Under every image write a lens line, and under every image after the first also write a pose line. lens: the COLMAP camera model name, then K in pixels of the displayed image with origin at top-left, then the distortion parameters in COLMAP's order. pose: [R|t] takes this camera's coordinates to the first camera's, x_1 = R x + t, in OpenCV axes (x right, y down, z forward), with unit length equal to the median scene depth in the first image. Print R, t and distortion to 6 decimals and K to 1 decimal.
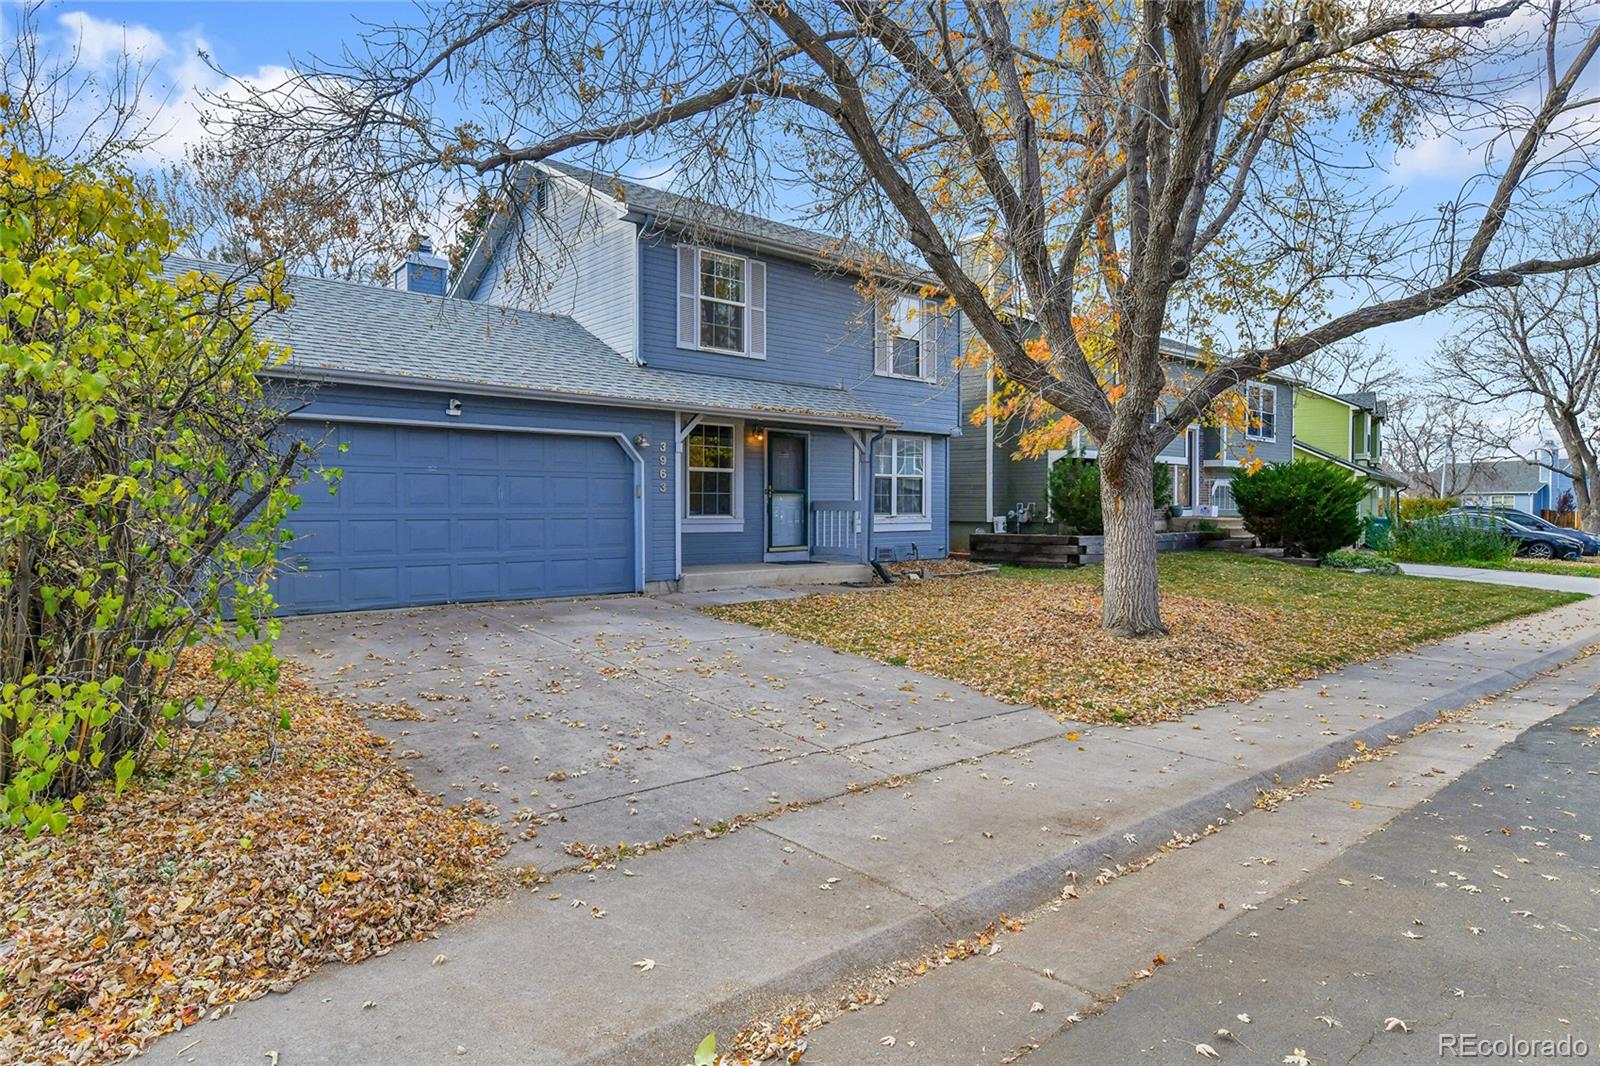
lens RADIAL K [[694.0, 0, 802.0], [0, 694.0, 521.5], [0, 0, 1]] dist [-0.001427, -0.009957]
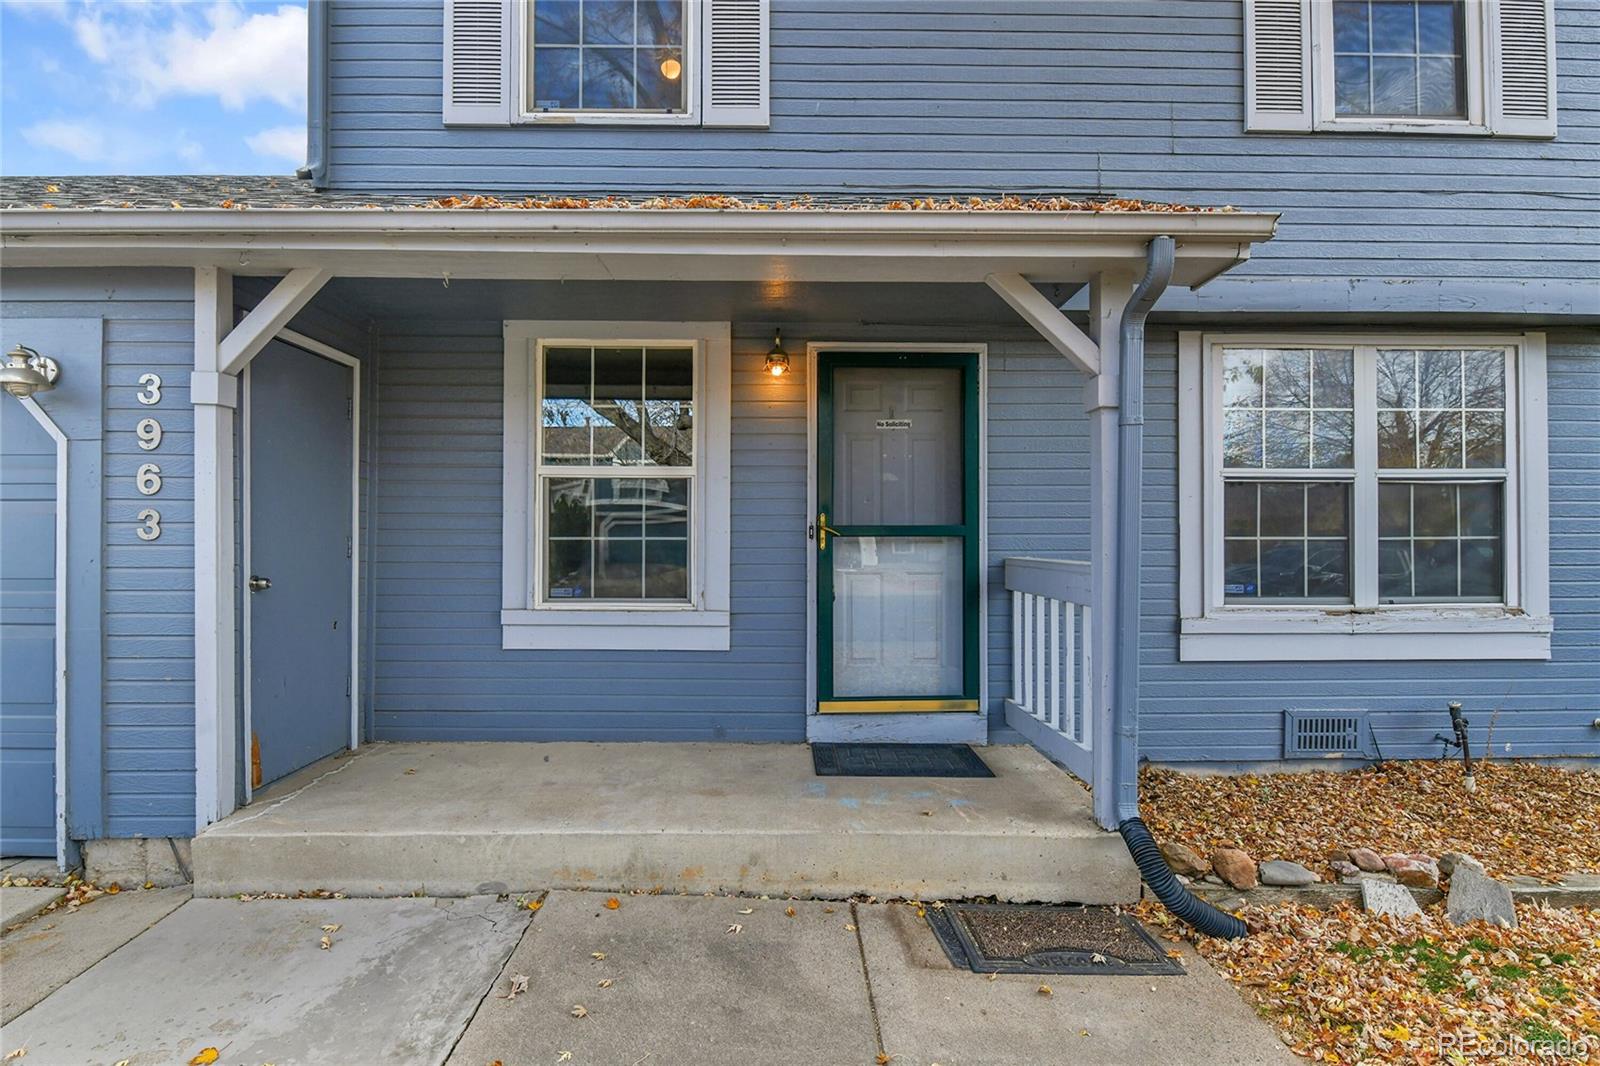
lens RADIAL K [[749.7, 0, 788.1], [0, 749.7, 546.1], [0, 0, 1]] dist [-0.000834, -0.013212]
pose [[0.785132, -0.002927, -0.619322, 0.160060], [-0.014033, 0.999648, -0.022513, -0.027367], [0.619170, 0.026367, 0.784814, 0.696512]]
